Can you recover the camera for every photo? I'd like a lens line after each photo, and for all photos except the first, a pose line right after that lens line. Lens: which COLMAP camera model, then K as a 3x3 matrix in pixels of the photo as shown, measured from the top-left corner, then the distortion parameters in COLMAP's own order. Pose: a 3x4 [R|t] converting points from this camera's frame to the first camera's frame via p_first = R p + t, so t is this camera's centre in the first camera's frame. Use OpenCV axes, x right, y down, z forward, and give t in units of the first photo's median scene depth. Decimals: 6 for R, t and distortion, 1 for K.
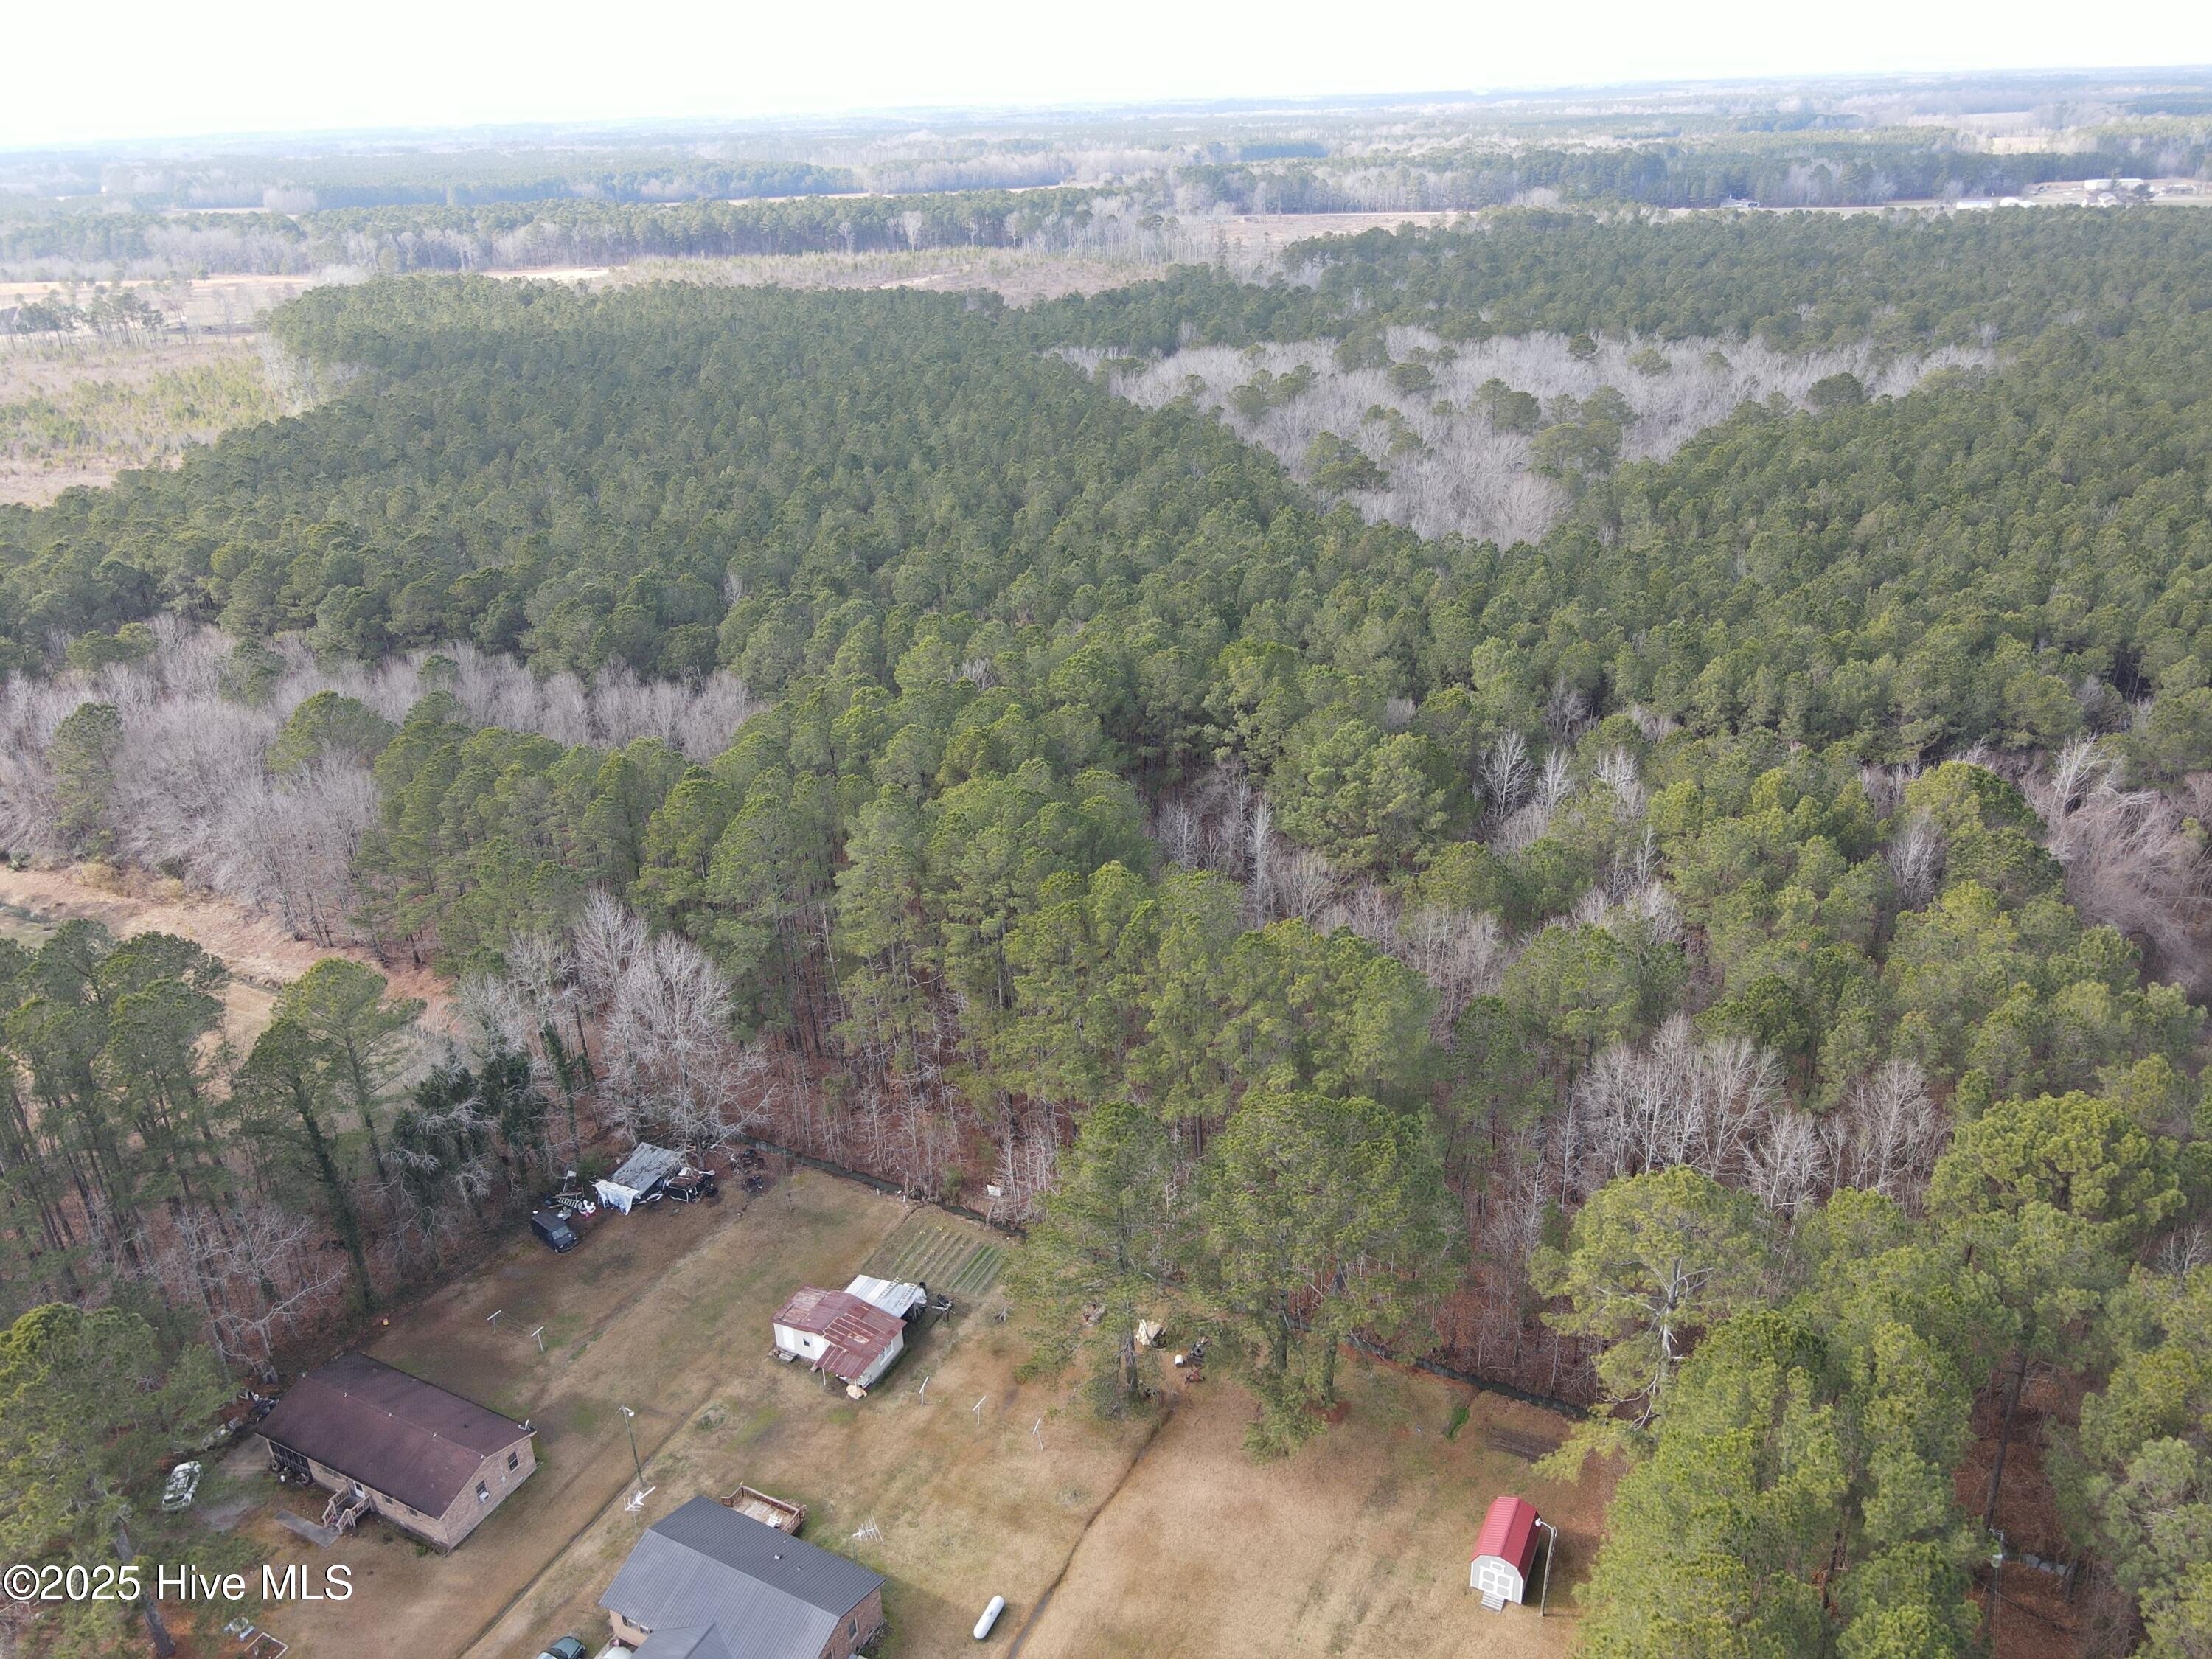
lens RADIAL K [[1624.4, 0, 1096.6], [0, 1624.4, 832.3], [0, 0, 1]] dist [-0.000516, 0.033158]
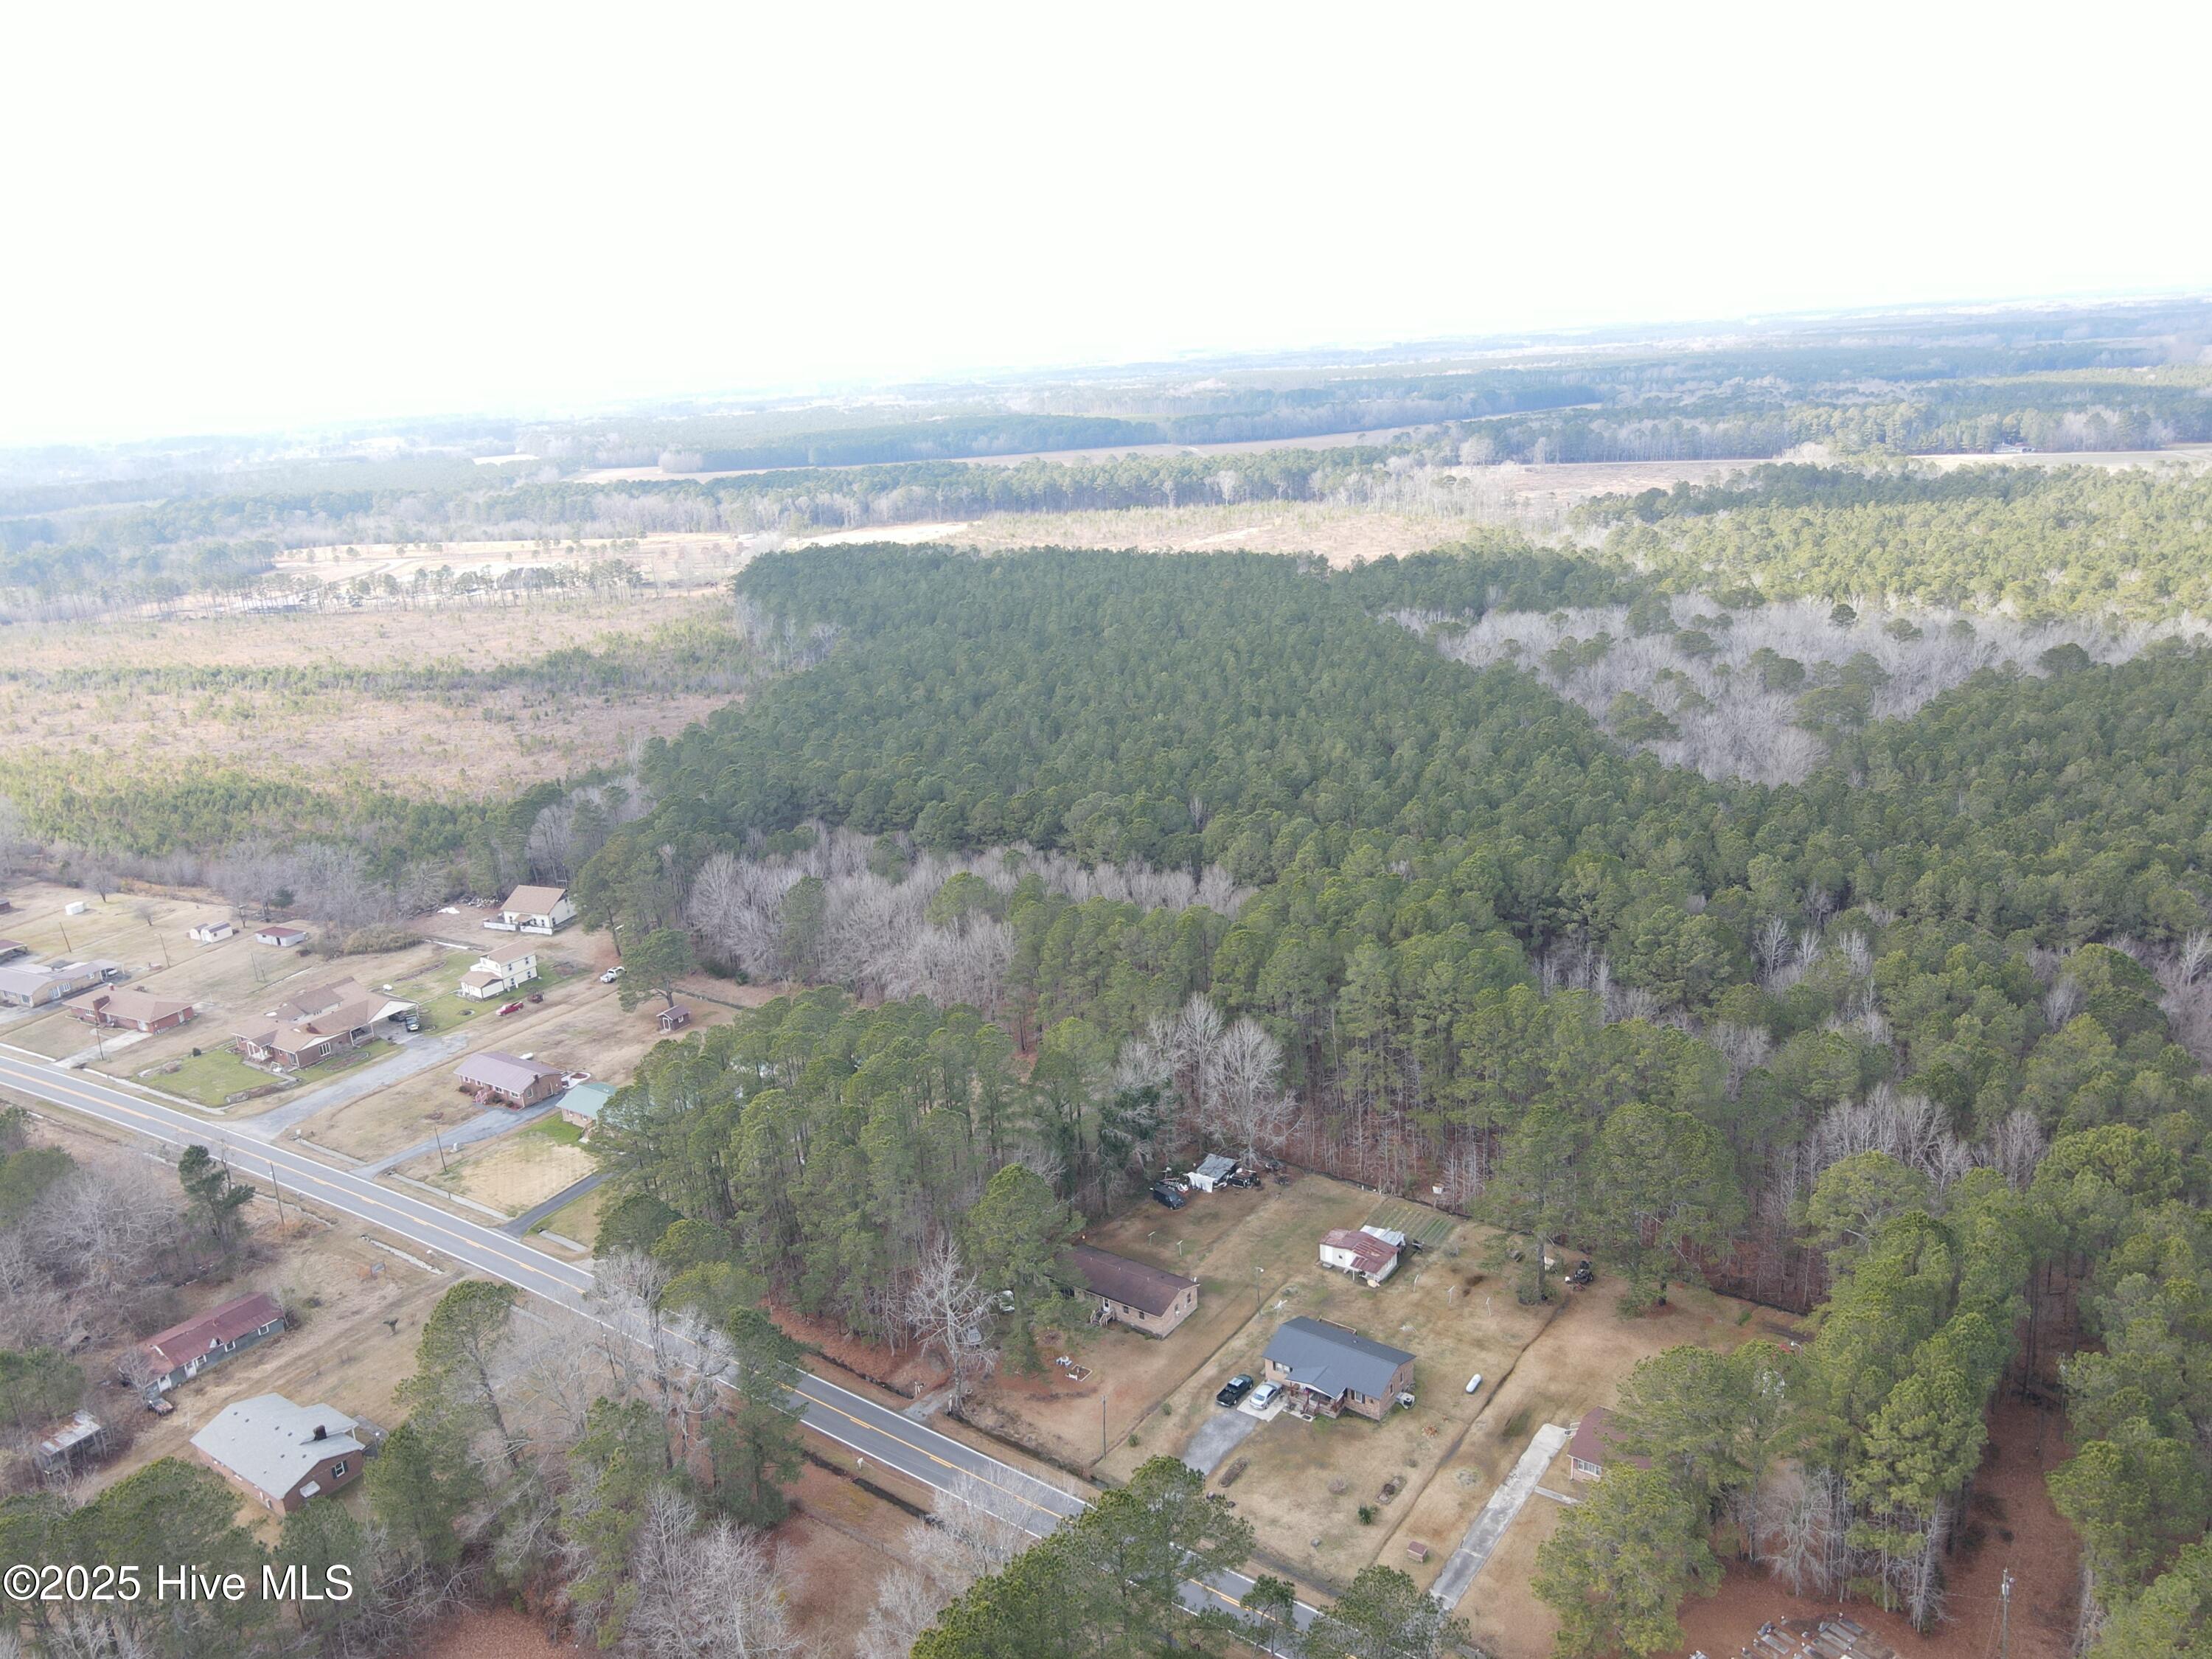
lens RADIAL K [[1624.4, 0, 1096.6], [0, 1624.4, 832.3], [0, 0, 1]] dist [-0.000516, 0.033158]
pose [[0.987698, 0.019996, -0.155093, -0.115126], [-0.039390, 0.991625, -0.122999, 0.061040], [0.151334, 0.127595, 0.980213, -0.497500]]
